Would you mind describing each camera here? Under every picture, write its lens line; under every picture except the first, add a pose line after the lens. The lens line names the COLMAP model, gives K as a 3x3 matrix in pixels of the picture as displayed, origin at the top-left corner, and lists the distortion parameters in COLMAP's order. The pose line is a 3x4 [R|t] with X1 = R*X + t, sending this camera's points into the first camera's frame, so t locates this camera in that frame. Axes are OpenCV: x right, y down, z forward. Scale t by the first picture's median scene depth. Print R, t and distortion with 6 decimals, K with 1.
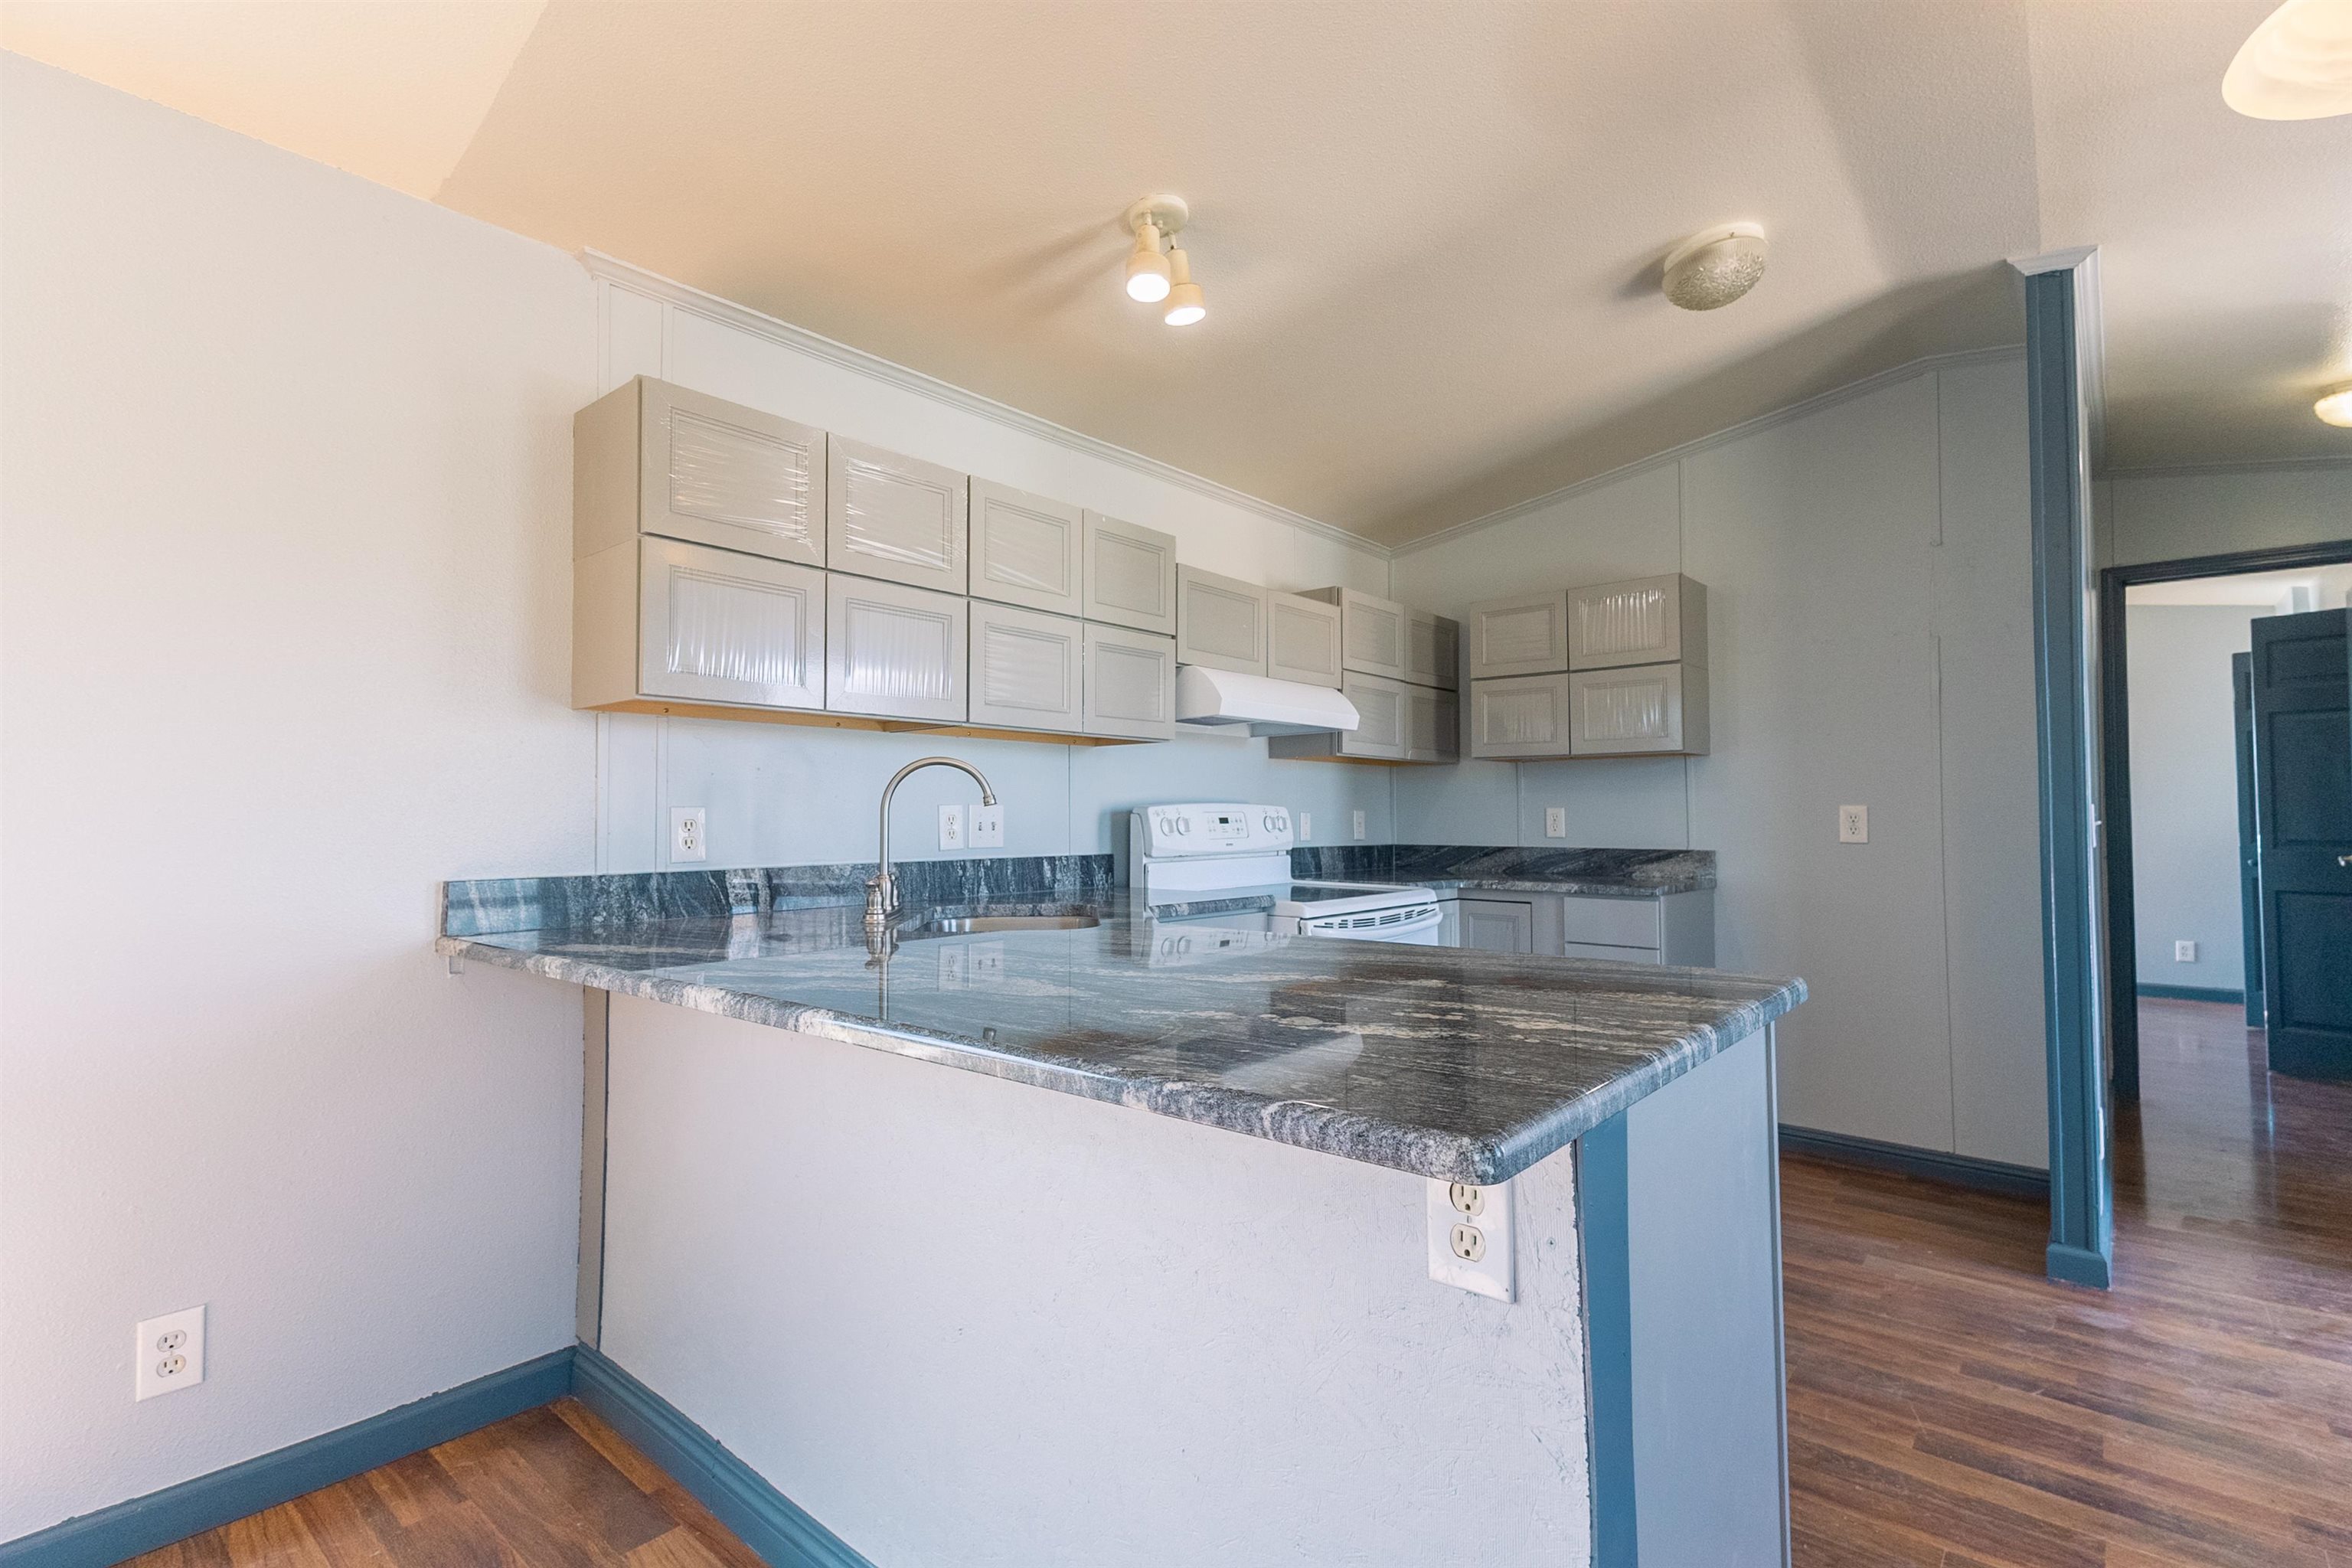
lens RADIAL K [[1138.2, 0, 1121.0], [0, 1138.2, 777.4], [0, 0, 1]] dist [0.023291, 0.005063]
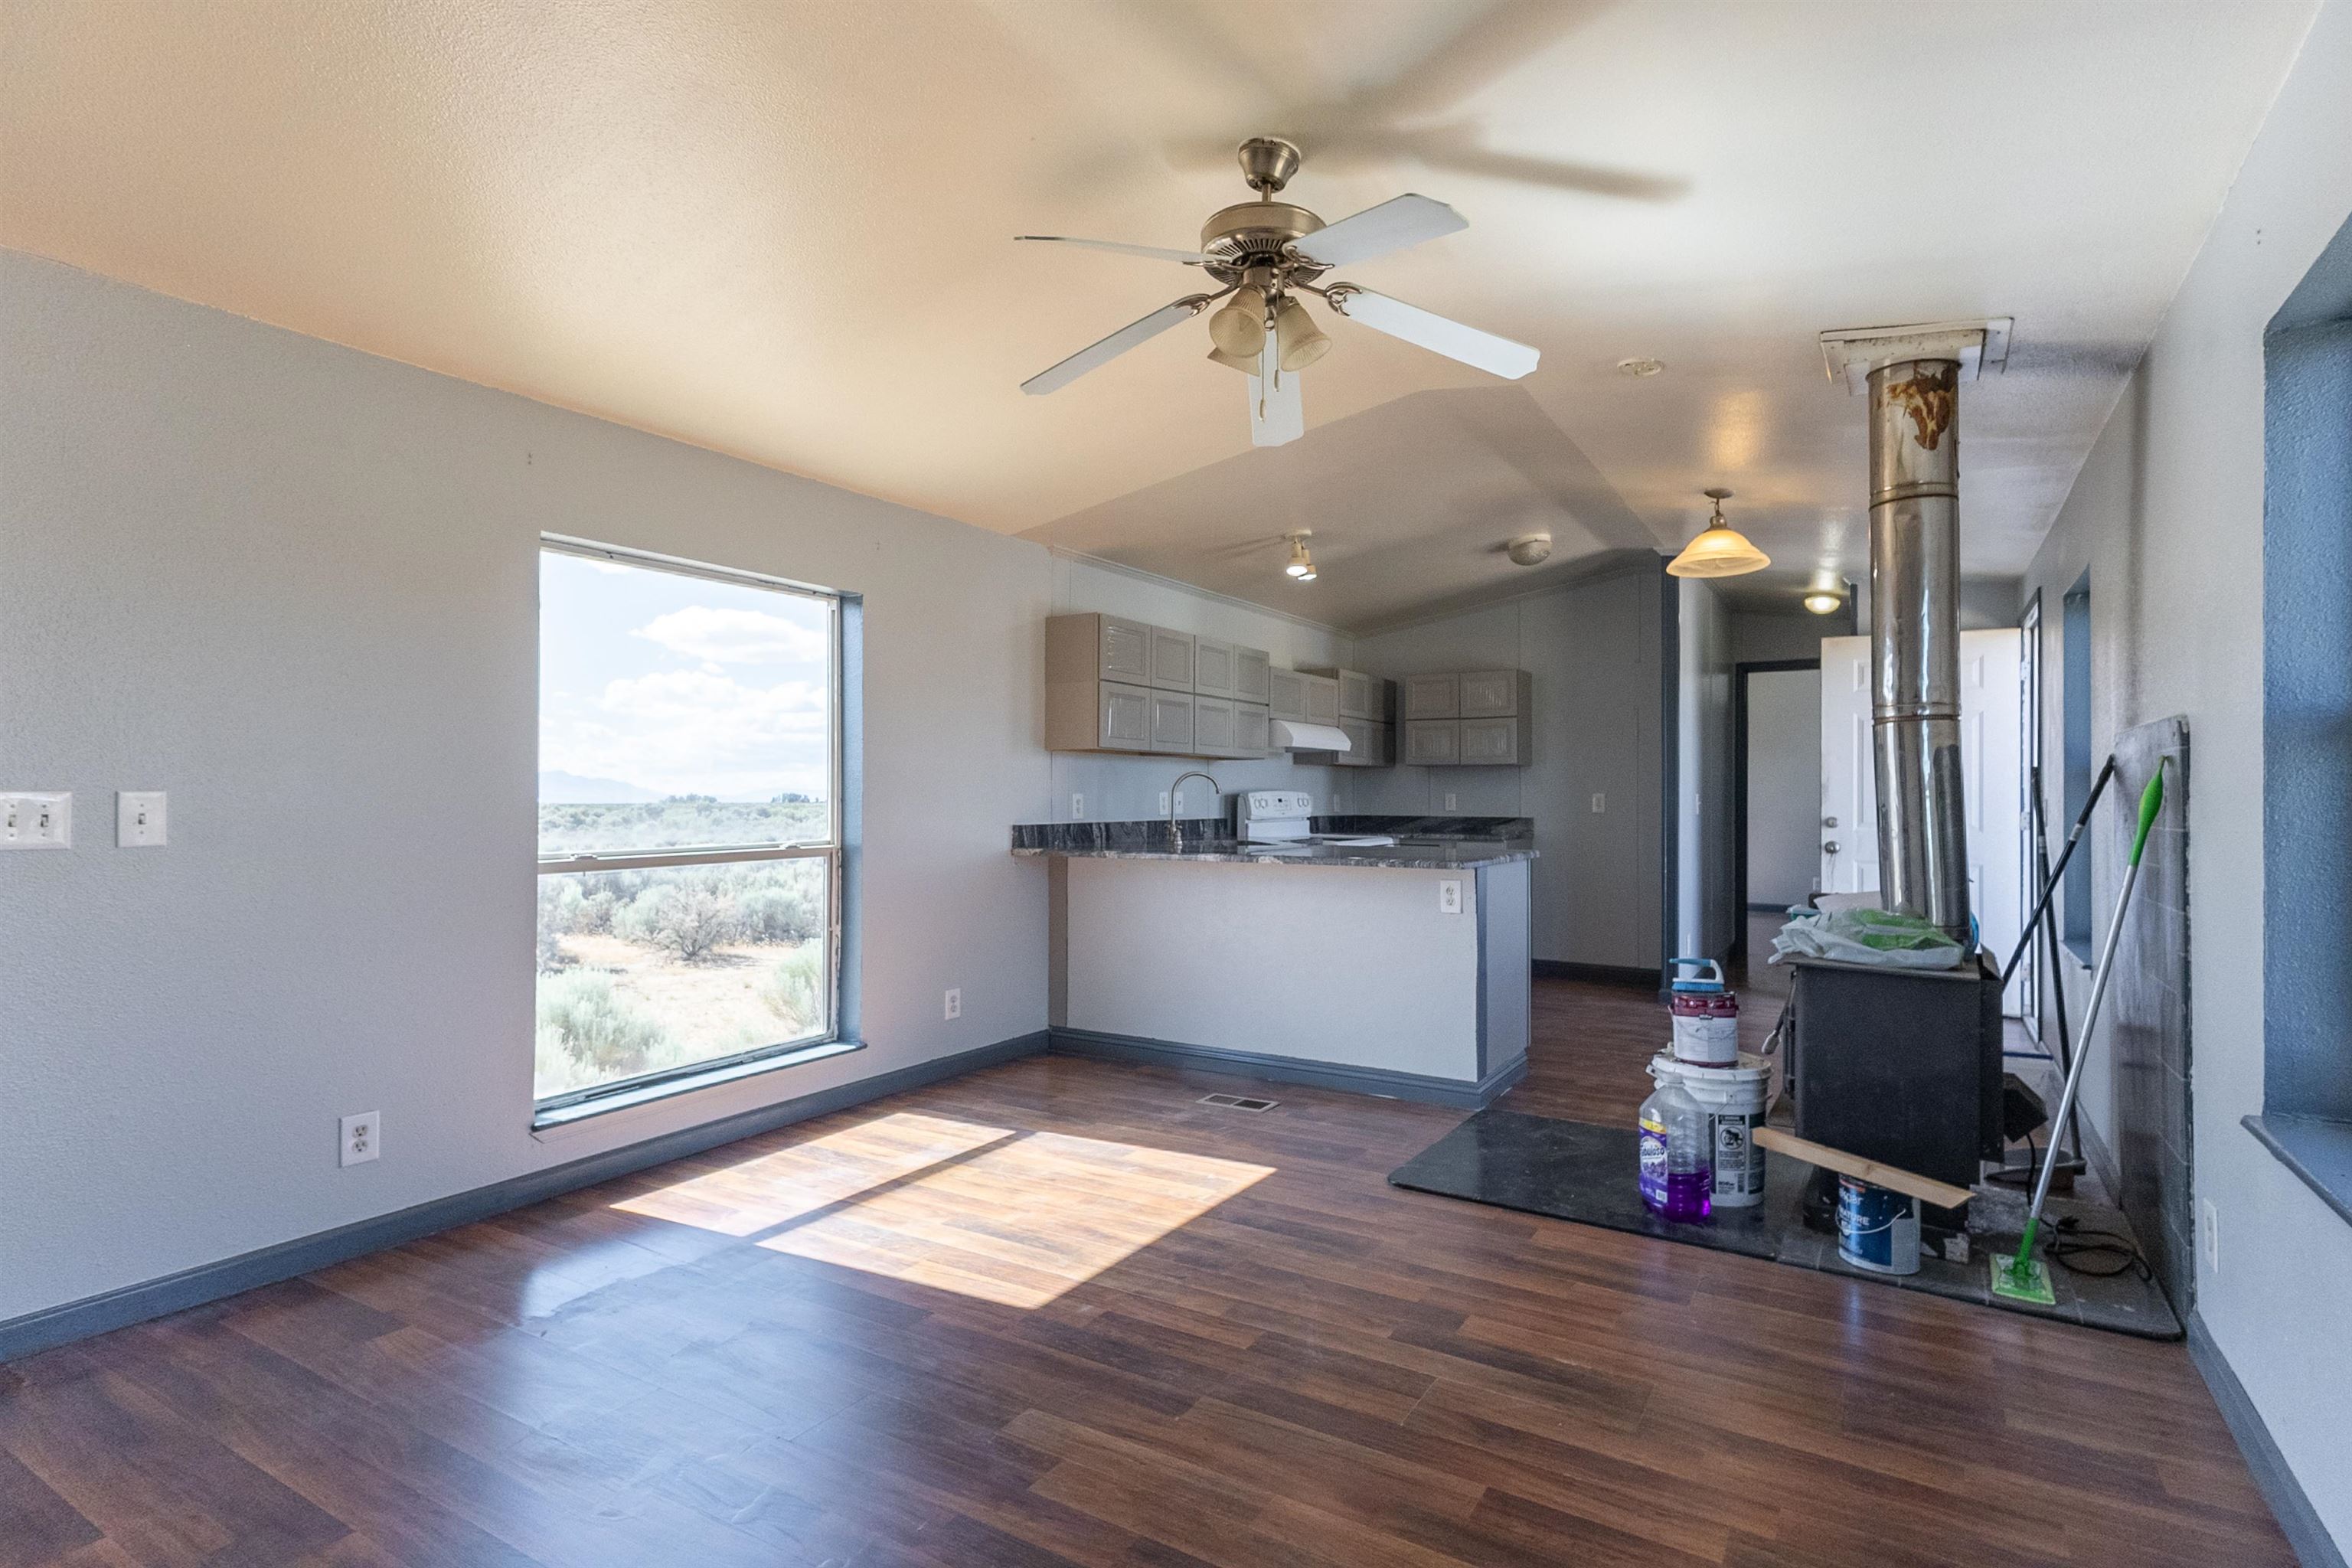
lens RADIAL K [[1138.2, 0, 1179.0], [0, 1138.2, 779.3], [0, 0, 1]] dist [0.023291, 0.005063]
pose [[0.988385, 0.007017, 0.151806, -0.374237], [-0.009941, 0.999779, 0.018514, -0.030432], [-0.151642, -0.019808, 0.988237, -0.838544]]
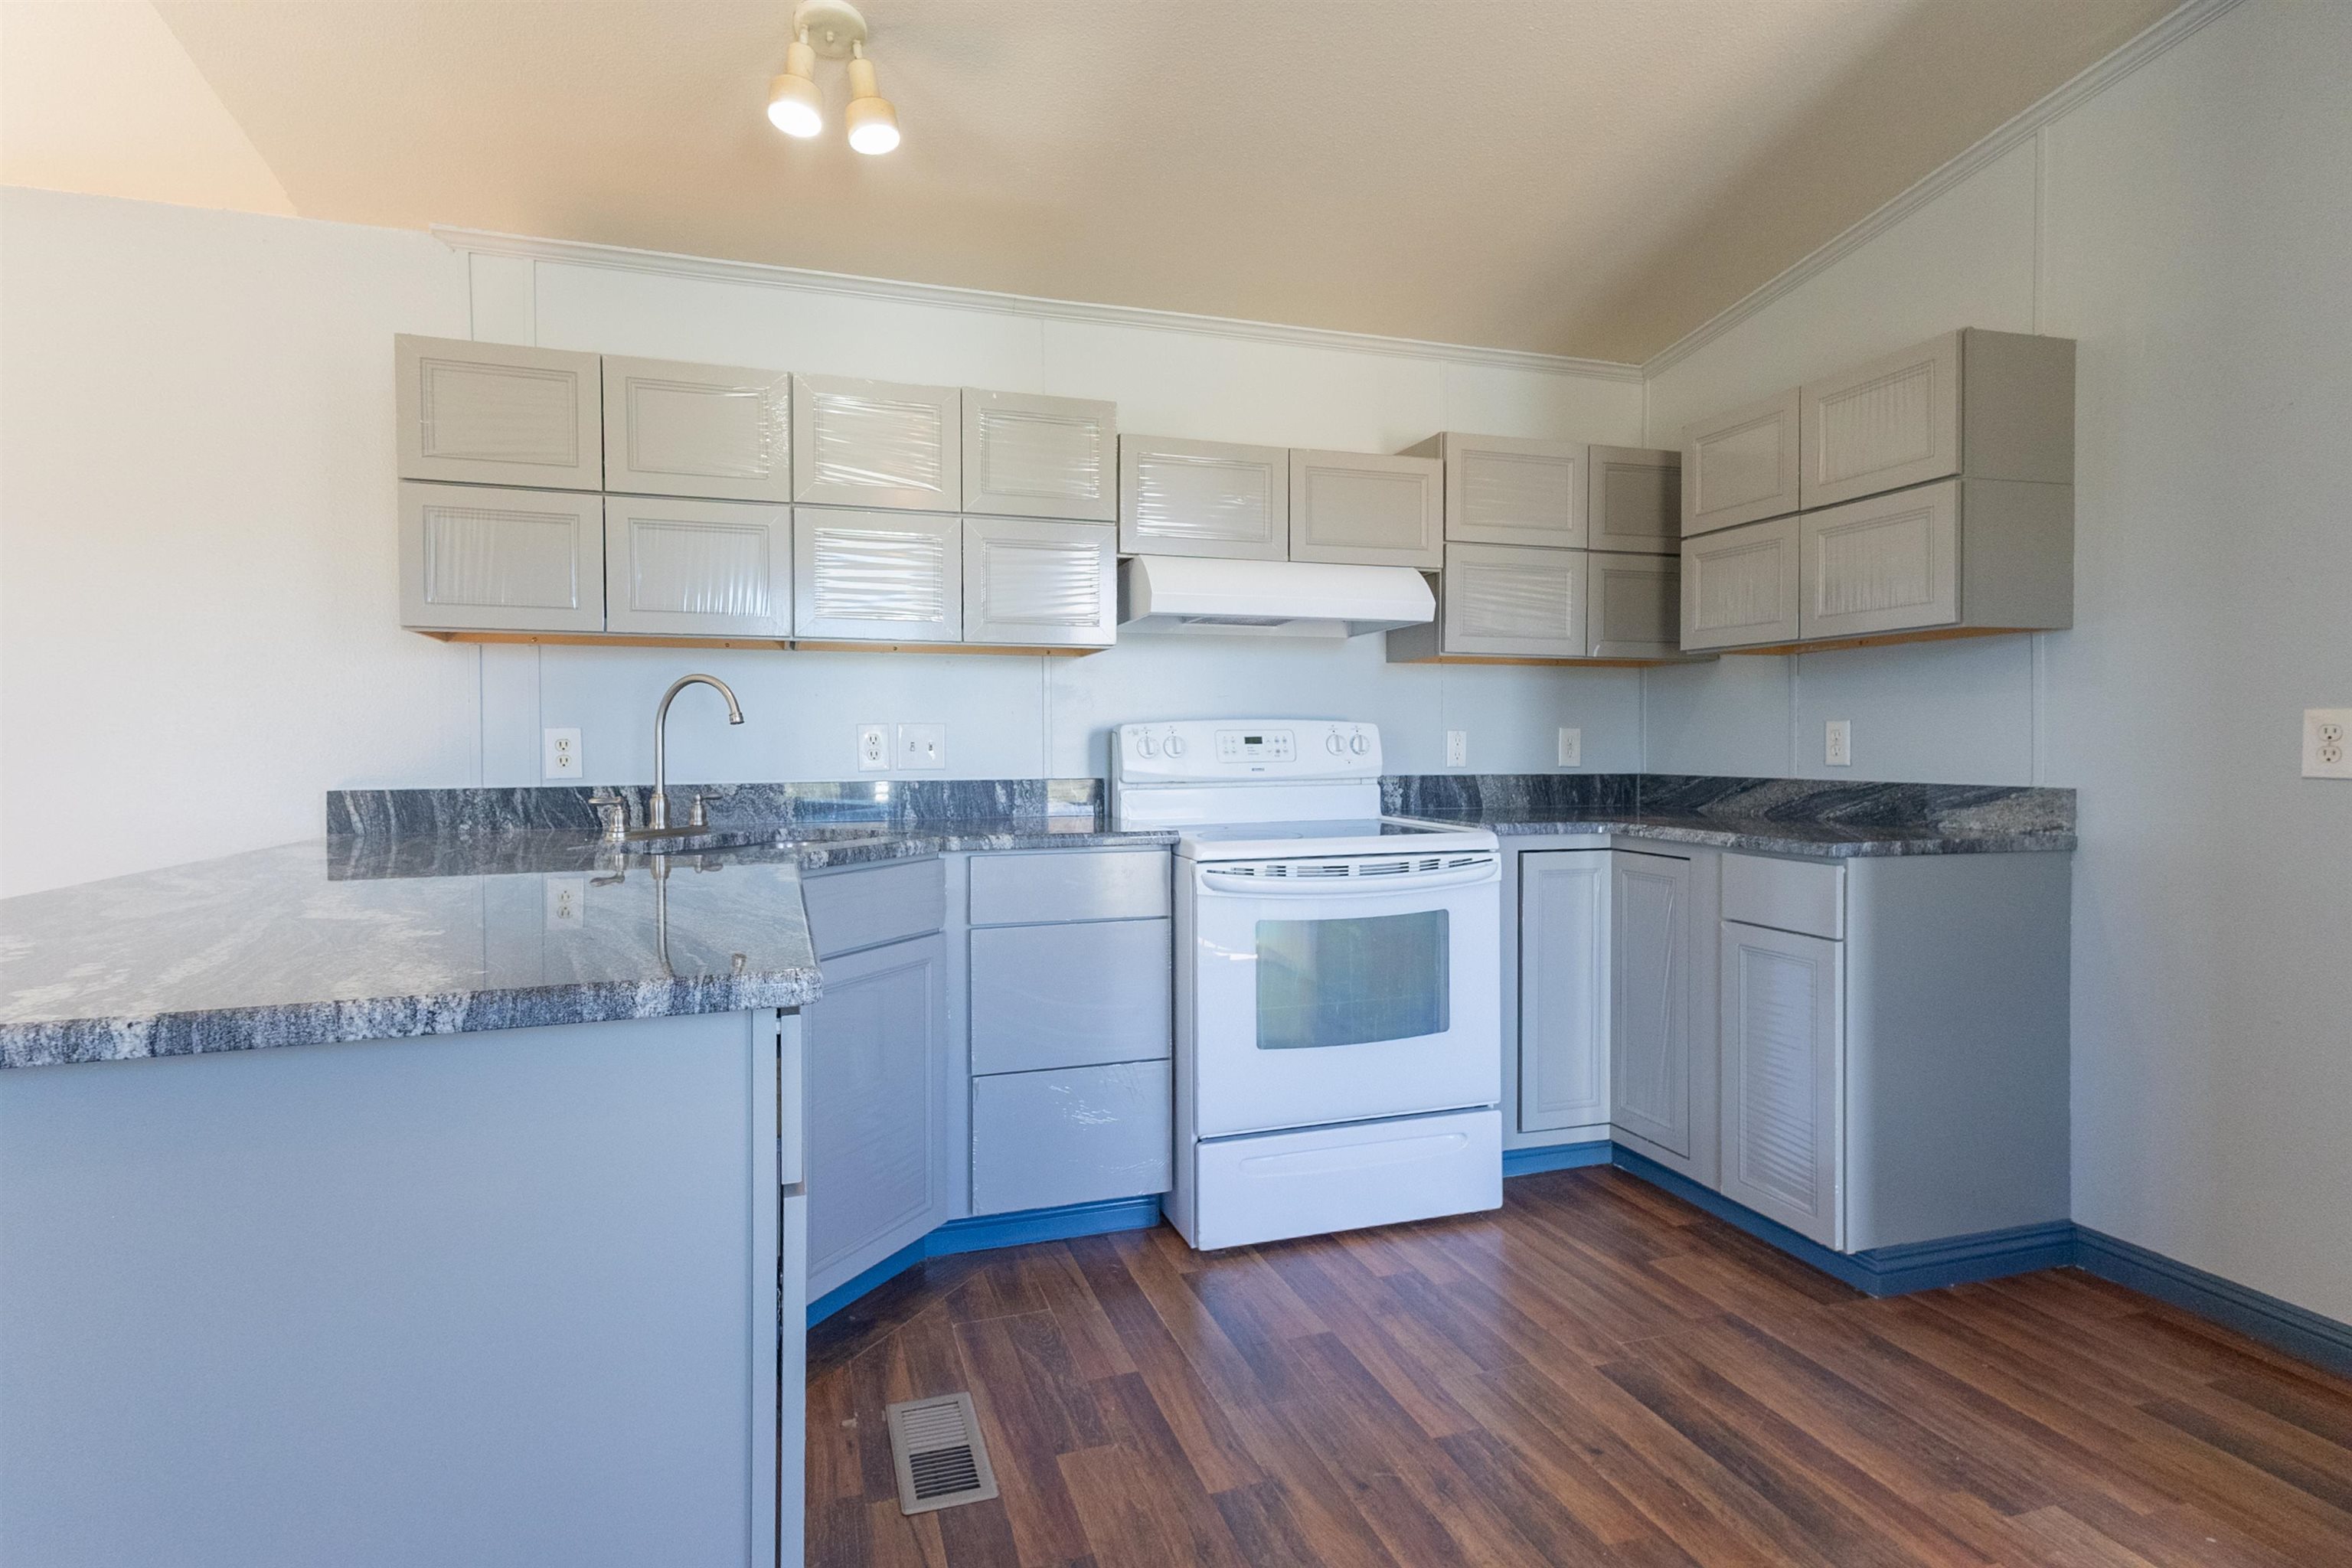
lens RADIAL K [[1138.2, 0, 1139.7], [0, 1138.2, 755.9], [0, 0, 1]] dist [0.023291, 0.005063]
pose [[0.851336, 0.004964, -0.524598, 0.485053], [0.020441, 0.998882, 0.042625, 0.012825], [0.524223, -0.047012, 0.850282, 0.268577]]
